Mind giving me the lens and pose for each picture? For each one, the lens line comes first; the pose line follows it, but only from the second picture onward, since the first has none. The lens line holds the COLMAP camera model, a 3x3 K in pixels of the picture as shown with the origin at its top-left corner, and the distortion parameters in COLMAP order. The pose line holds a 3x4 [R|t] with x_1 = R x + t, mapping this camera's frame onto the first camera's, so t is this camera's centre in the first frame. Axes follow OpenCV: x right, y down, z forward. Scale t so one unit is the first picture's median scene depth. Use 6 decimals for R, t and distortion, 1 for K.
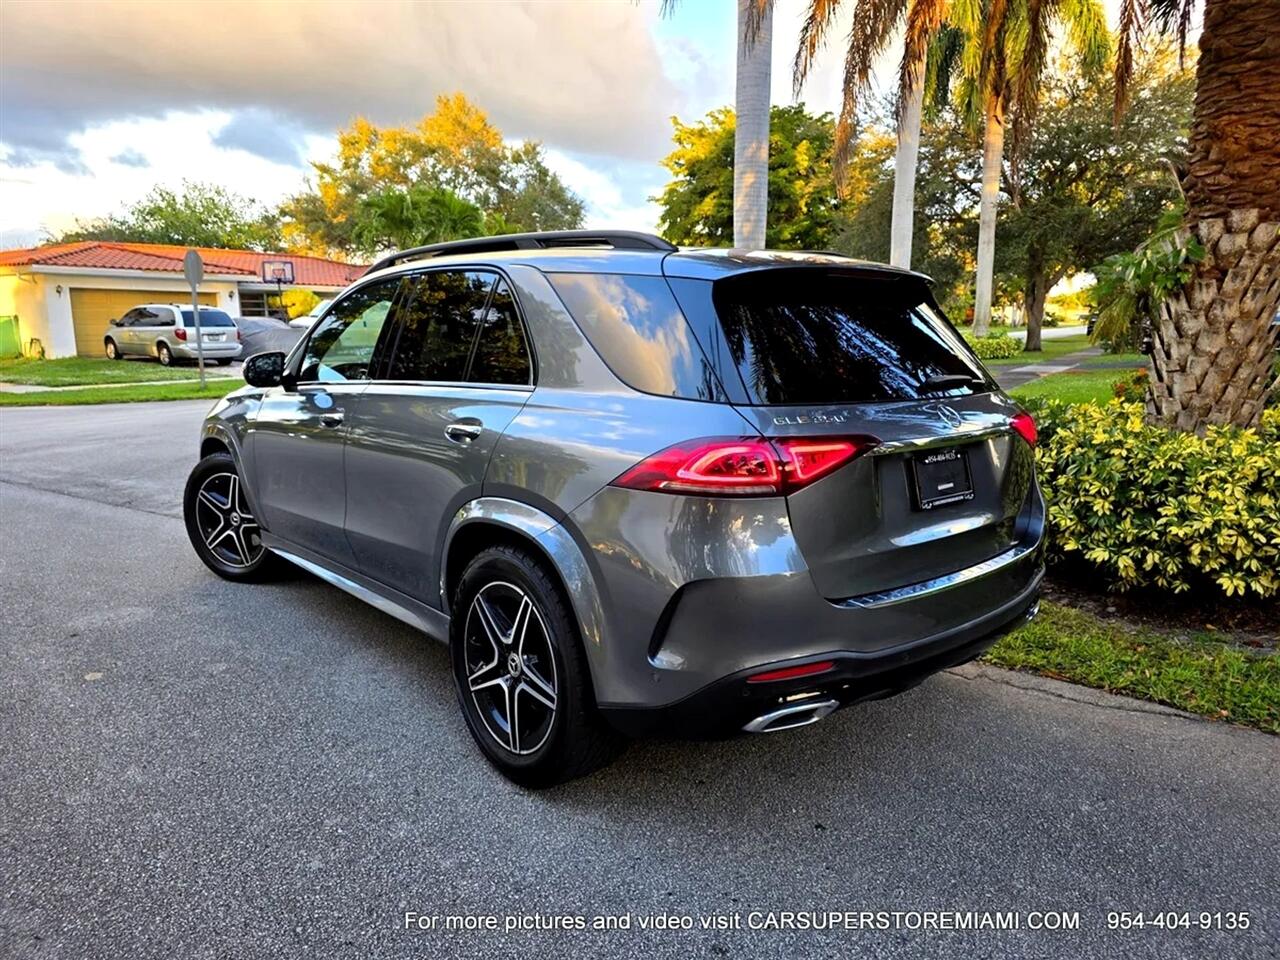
lens RADIAL K [[859.9, 0, 634.7], [0, 859.9, 473.2], [0, 0, 1]] dist [0.054083, -0.049517]
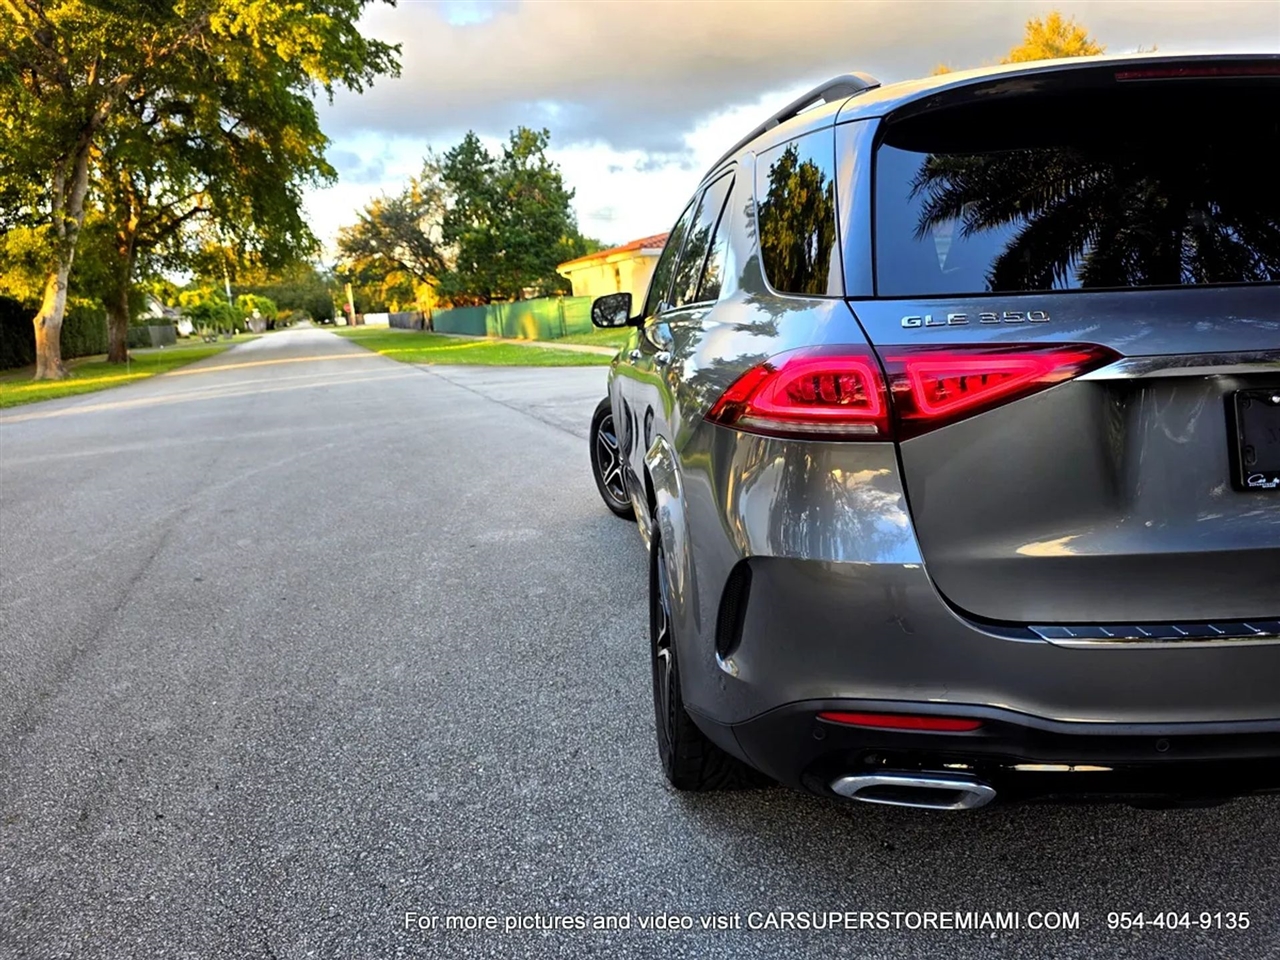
lens RADIAL K [[858.9, 0, 640.0], [0, 858.9, 480.0], [0, 0, 1]] dist [0.053831, -0.047966]
pose [[0.804603, 0.077438, -0.588743, 0.194785], [-0.048585, 0.996721, 0.064701, 0.011356], [0.591823, -0.023454, 0.805727, 0.192547]]
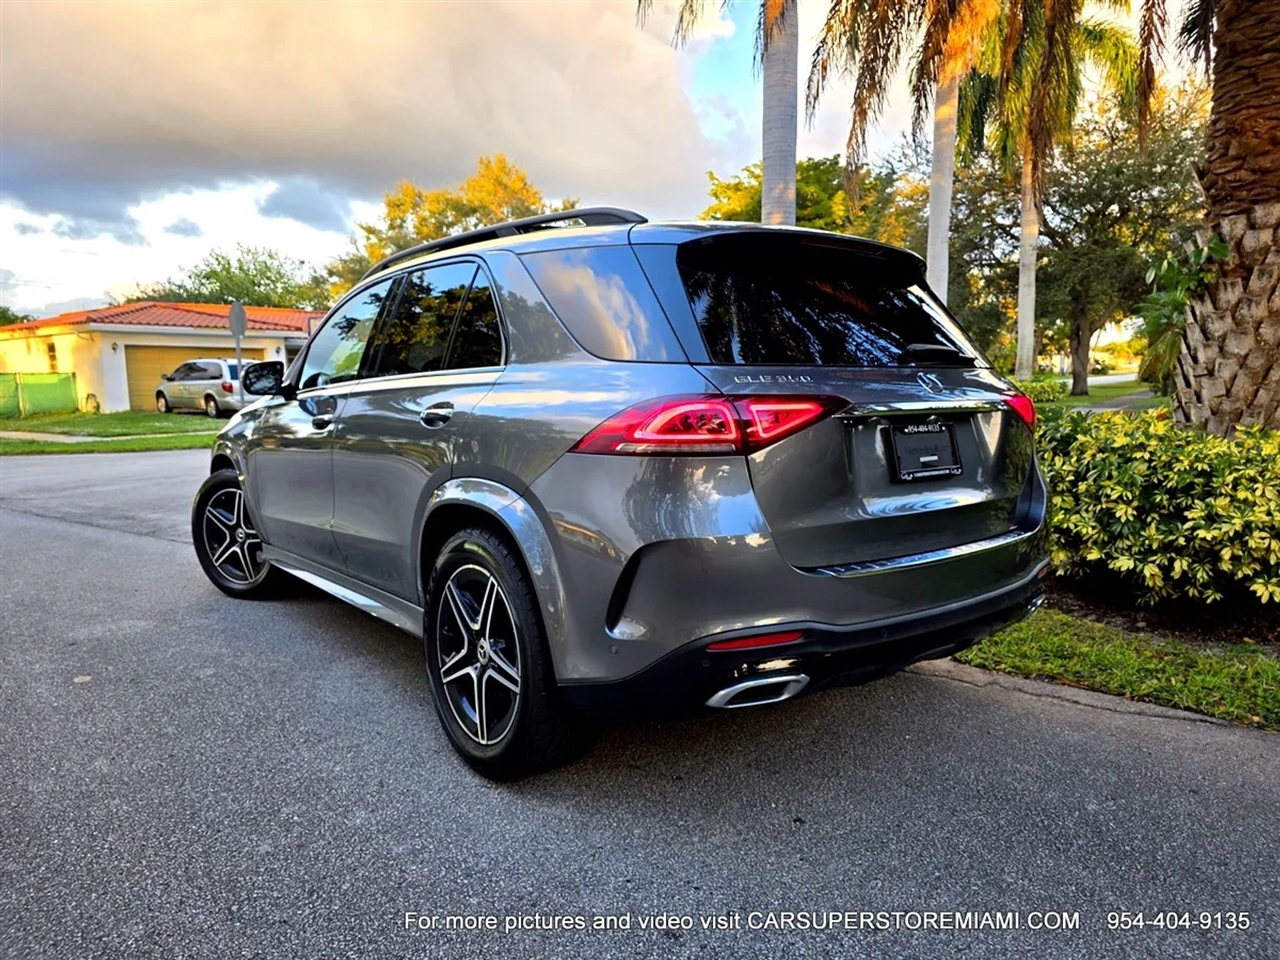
lens RADIAL K [[862.6, 0, 633.7], [0, 862.6, 483.2], [0, 0, 1]] dist [0.049939, -0.044973]
pose [[0.998709, -0.007046, -0.050304, 0.048825], [0.004415, 0.998625, -0.052234, 0.052859], [0.050603, 0.051944, 0.997367, 0.020984]]
